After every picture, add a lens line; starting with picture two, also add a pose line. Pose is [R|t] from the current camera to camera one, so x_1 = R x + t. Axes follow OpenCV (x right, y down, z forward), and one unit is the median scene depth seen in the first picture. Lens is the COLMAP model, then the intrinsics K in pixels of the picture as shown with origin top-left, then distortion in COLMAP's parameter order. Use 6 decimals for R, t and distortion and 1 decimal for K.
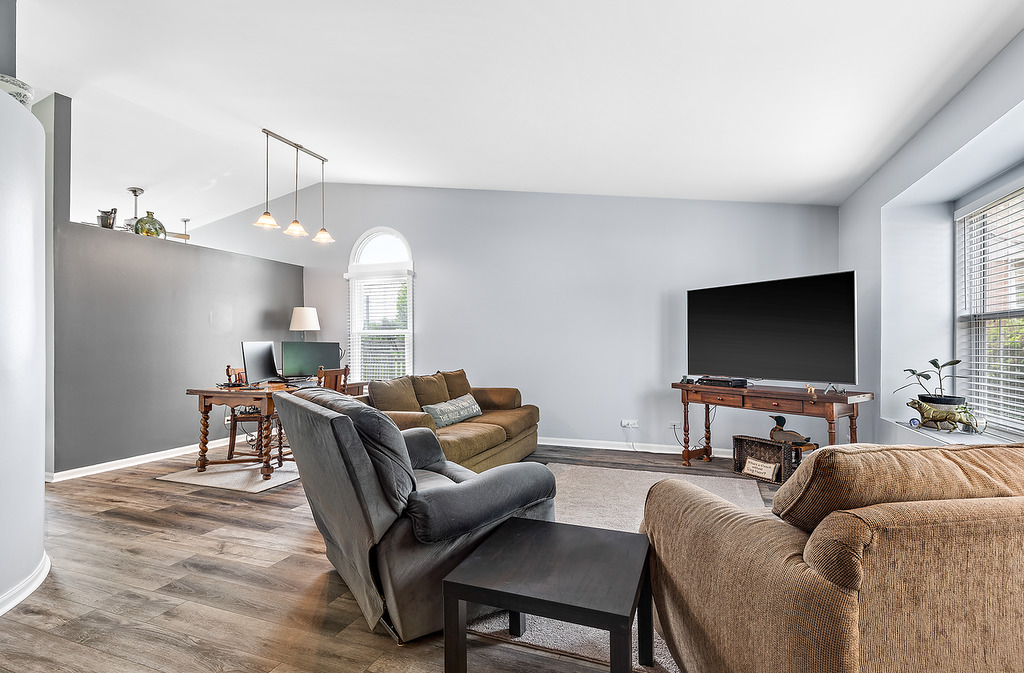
lens RADIAL K [[481.4, 0, 512.0], [0, 481.4, 336.5], [0, 0, 1]] dist [0.000872, 0.000085]
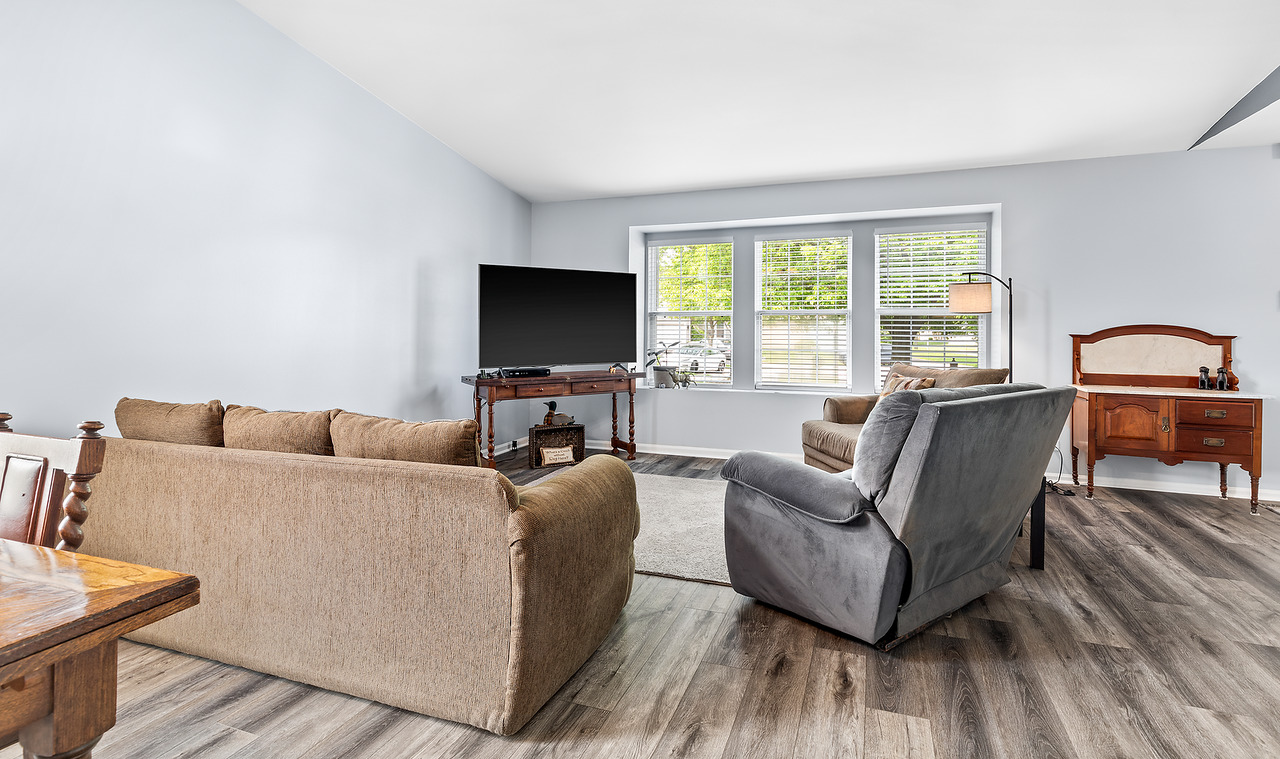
lens RADIAL K [[620.7, 0, 641.4], [0, 620.7, 326.3], [0, 0, 1]] dist [0.000819, -0.000027]
pose [[-0.026012, 0.011468, 0.999596, -0.929299], [-0.019820, 0.999732, -0.011985, 0.022173], [-0.999465, -0.020124, -0.025778, 1.026381]]
